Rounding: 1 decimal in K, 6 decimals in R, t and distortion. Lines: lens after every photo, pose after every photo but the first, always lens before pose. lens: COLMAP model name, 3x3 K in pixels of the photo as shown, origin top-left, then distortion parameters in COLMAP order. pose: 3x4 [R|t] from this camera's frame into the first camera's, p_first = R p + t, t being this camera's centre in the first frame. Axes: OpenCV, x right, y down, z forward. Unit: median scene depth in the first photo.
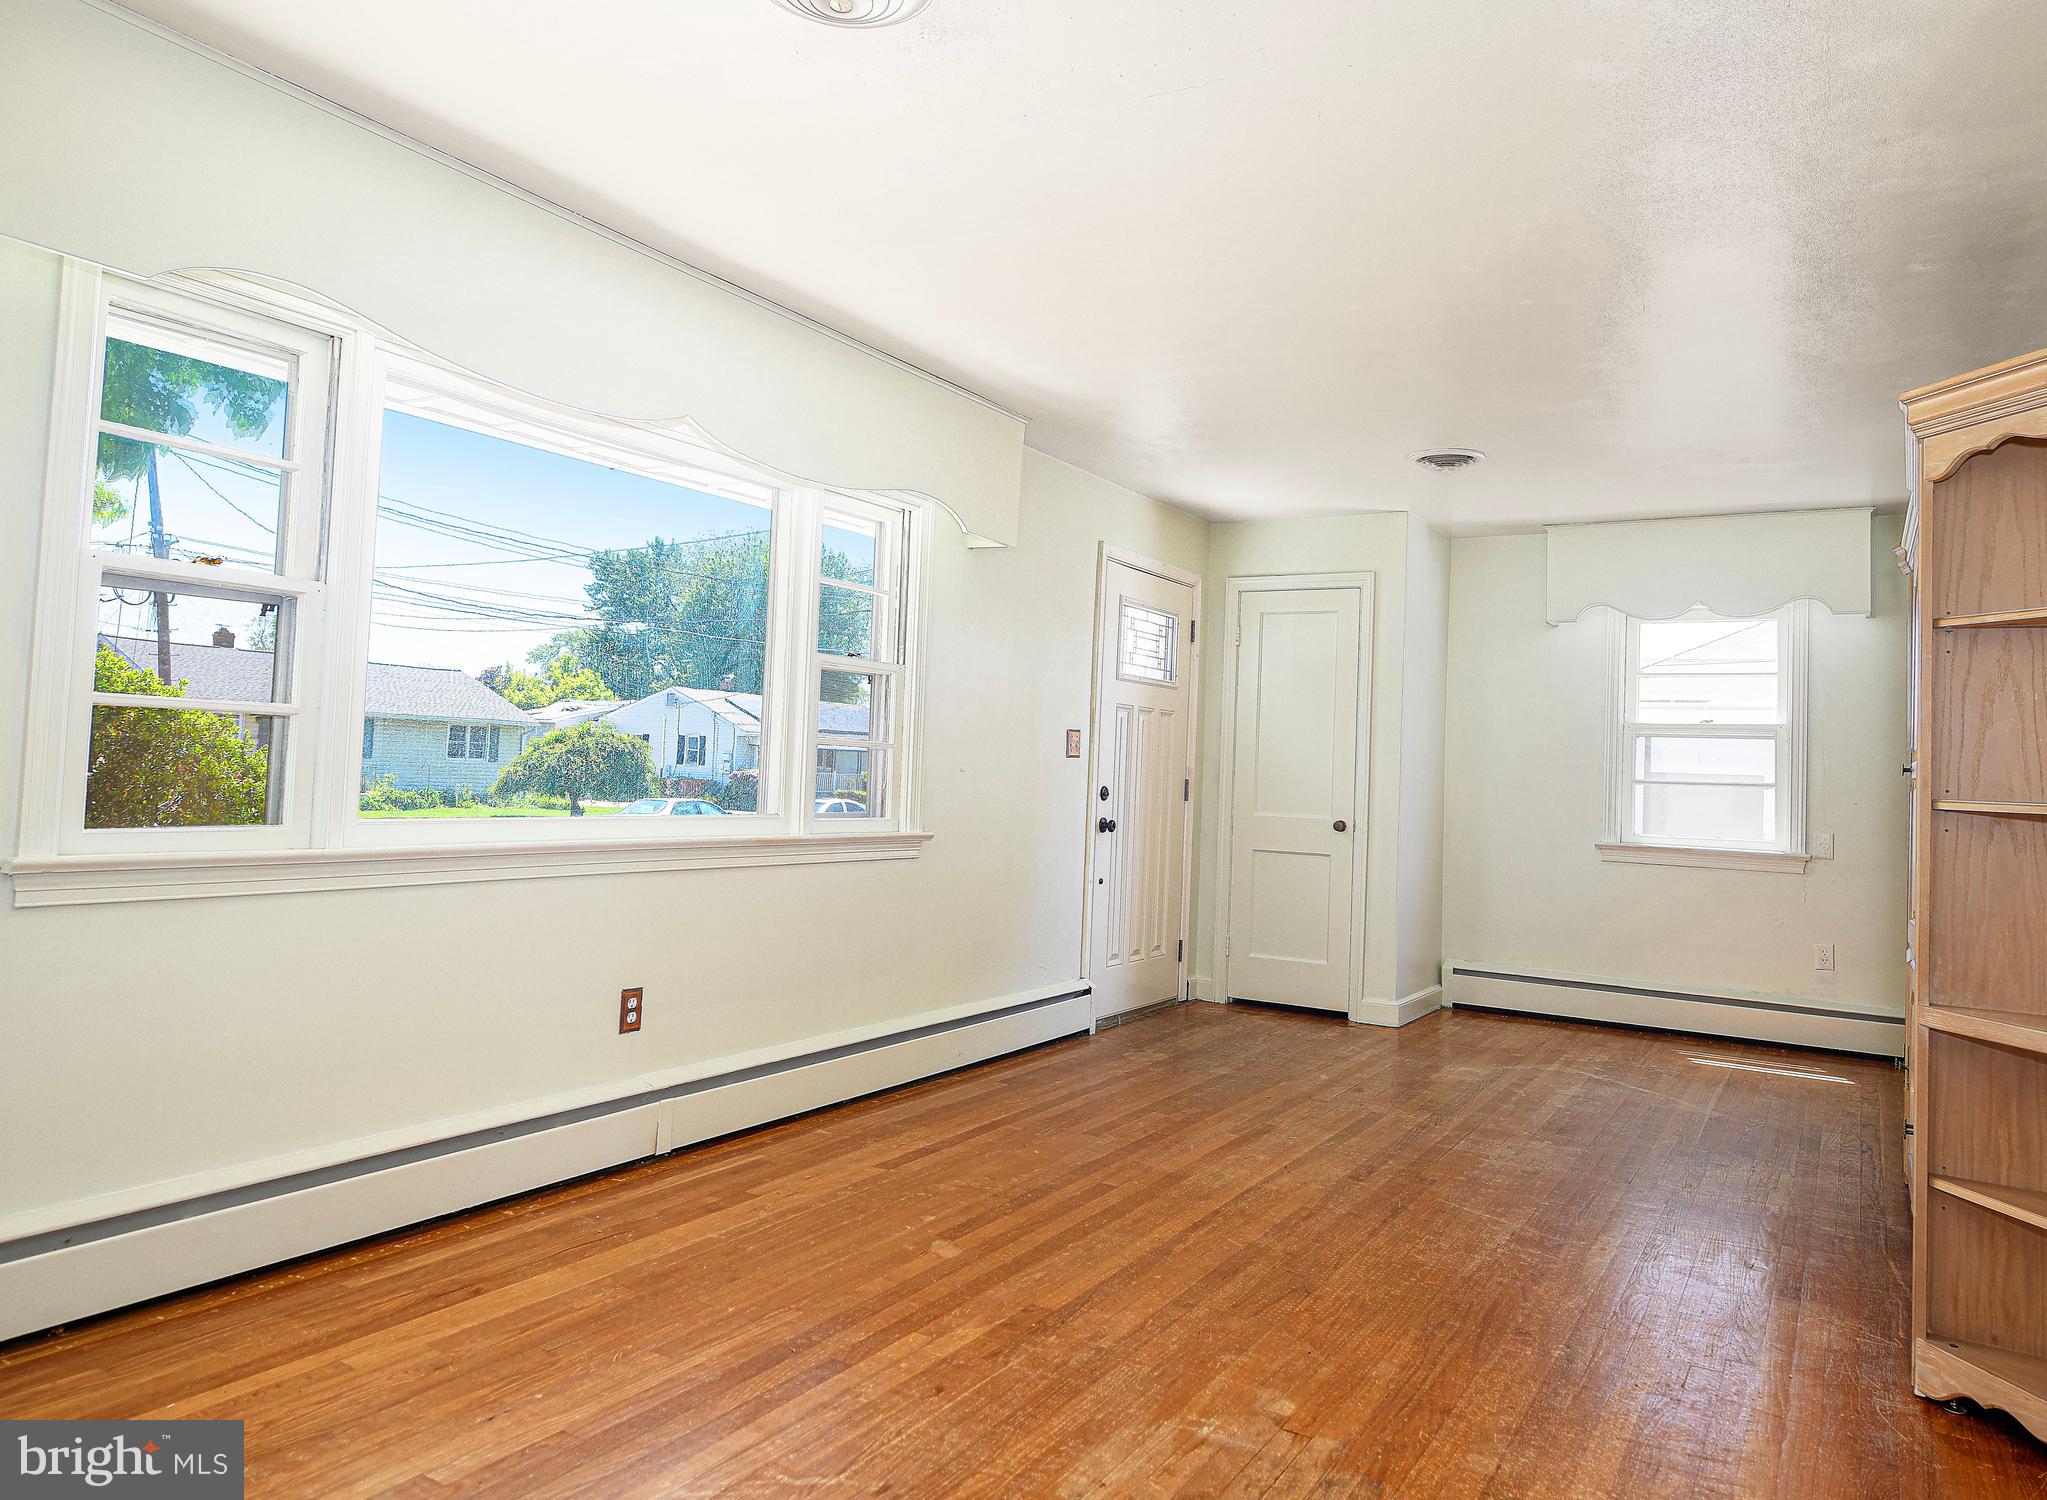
lens RADIAL K [[1385.3, 0, 1025.4], [0, 1385.3, 744.0], [0, 0, 1]] dist [0.000923, -0.000472]
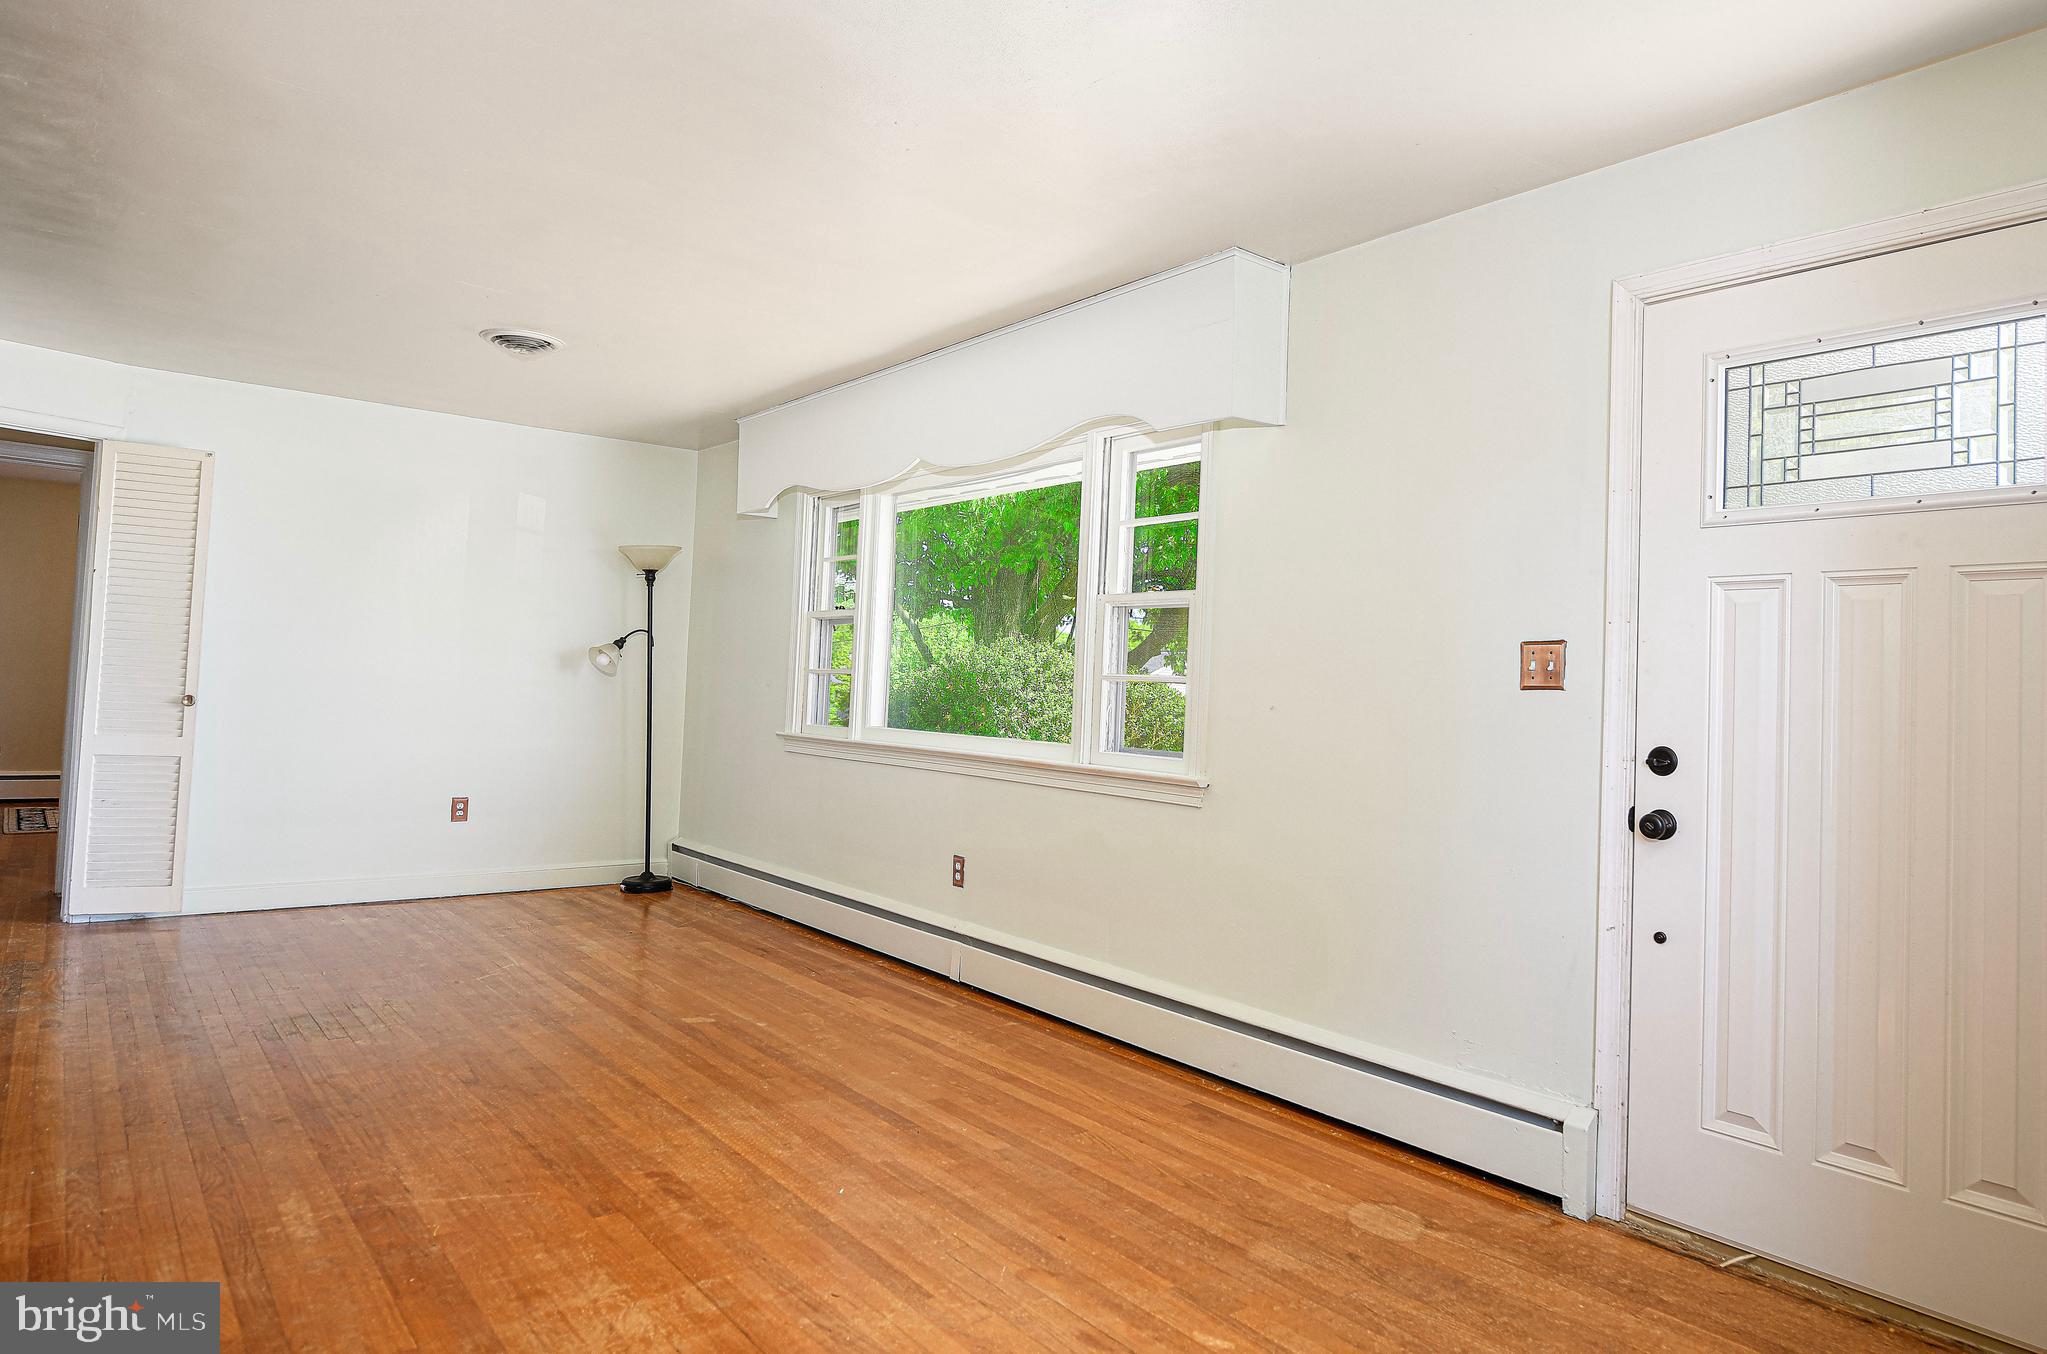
lens RADIAL K [[1217.7, 0, 1025.2], [0, 1217.7, 668.3], [0, 0, 1]] dist [0.000537, -0.000282]
pose [[-0.342152, -0.072181, -0.936868, 0.876314], [-0.036241, 0.997317, -0.063603, 0.061289], [0.938945, 0.012191, -0.343850, 1.489650]]
